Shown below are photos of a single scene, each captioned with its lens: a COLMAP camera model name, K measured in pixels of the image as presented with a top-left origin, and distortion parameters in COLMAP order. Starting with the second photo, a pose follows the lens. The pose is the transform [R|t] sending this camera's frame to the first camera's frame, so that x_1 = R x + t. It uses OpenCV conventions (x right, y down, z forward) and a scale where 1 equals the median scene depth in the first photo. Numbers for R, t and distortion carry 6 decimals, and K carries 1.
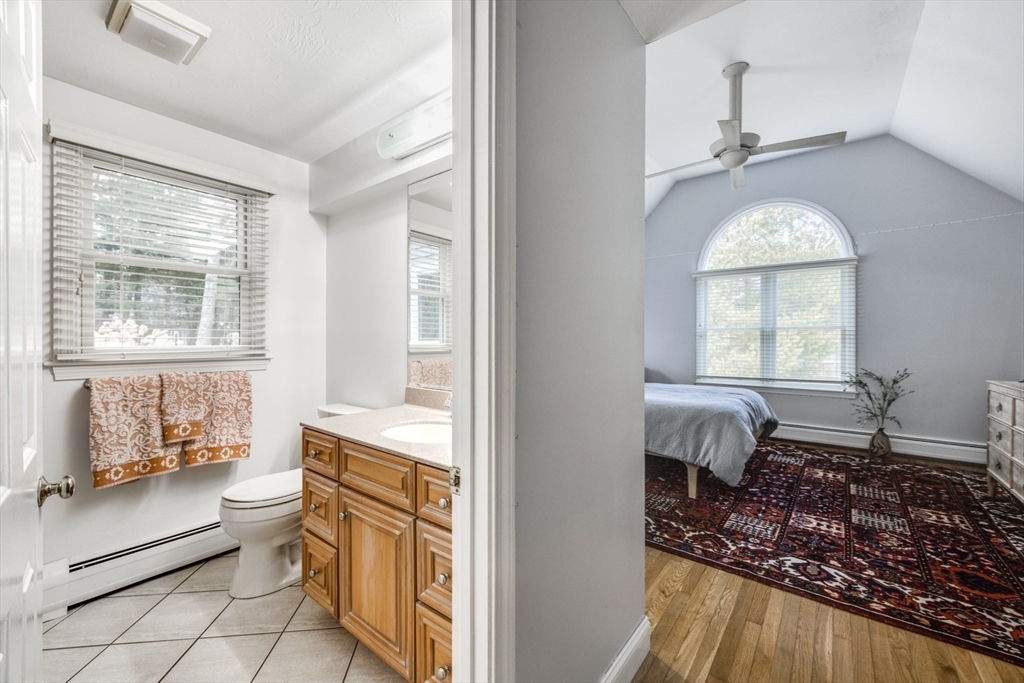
lens RADIAL K [[405.2, 0, 509.6], [0, 405.2, 336.2], [0, 0, 1]] dist [0.000662, -0.000191]
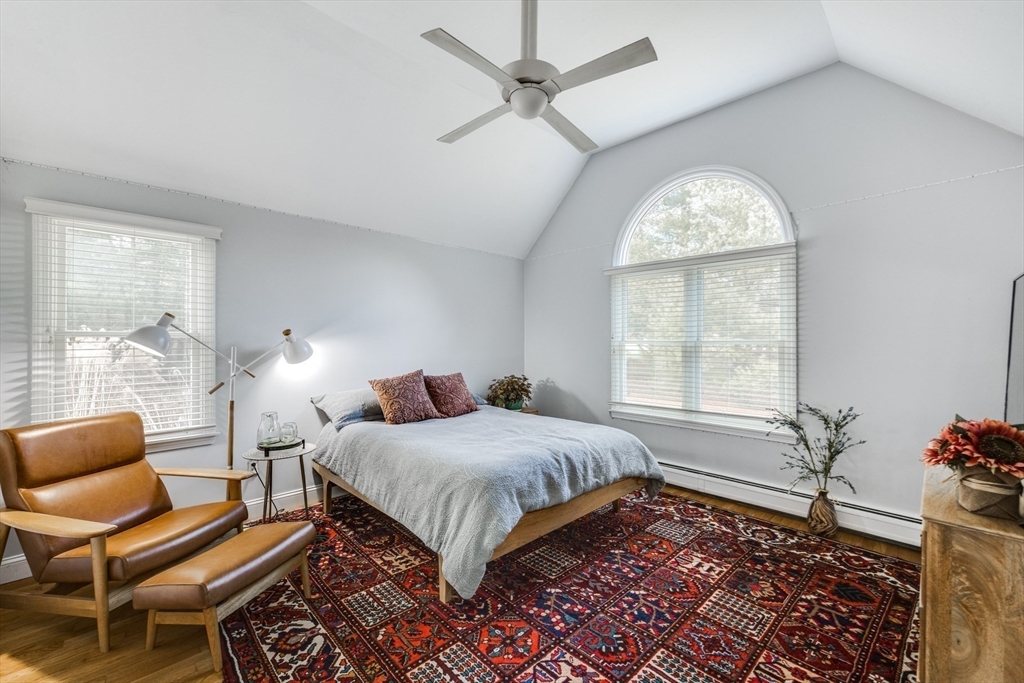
lens RADIAL K [[413.5, 0, 517.1], [0, 413.5, 337.3], [0, 0, 1]] dist [0.001953, 0.000260]
pose [[0.992010, -0.000988, -0.126158, 0.489466], [0.000909, 0.999999, -0.000685, -0.032796], [0.126158, 0.000565, 0.992010, 0.240714]]
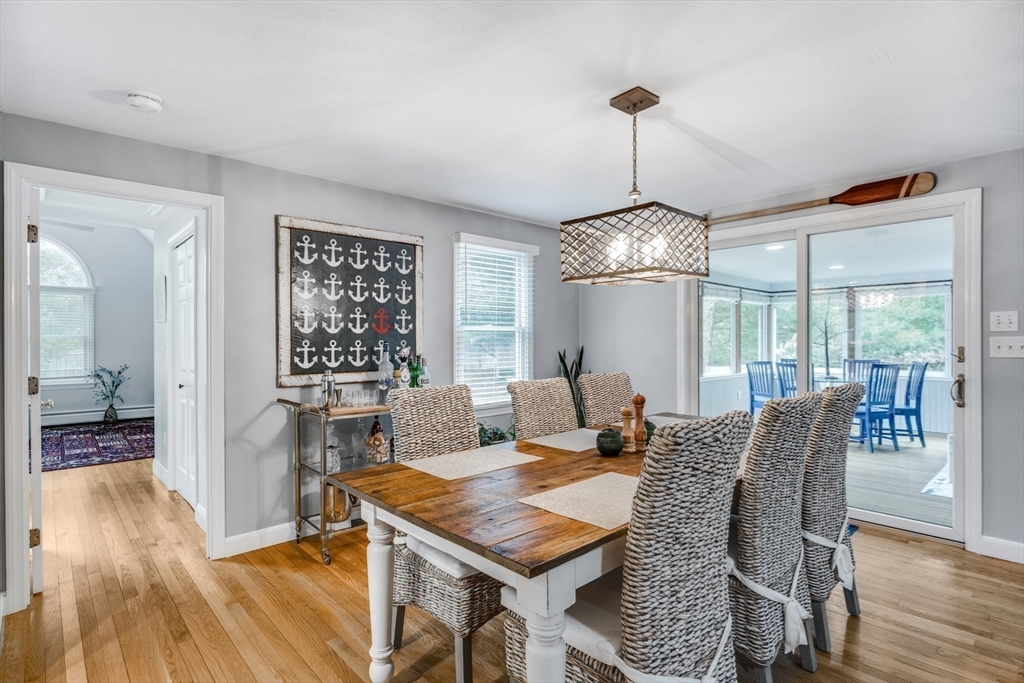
lens RADIAL K [[511.9, 0, 512.9], [0, 511.9, 341.5], [0, 0, 1]] dist [-0.000955, -0.000049]
pose [[0.150275, -0.003926, 0.988636, -0.727266], [0.003587, 0.999988, 0.003426, -0.007968], [-0.988638, 0.003031, 0.150287, -0.750632]]
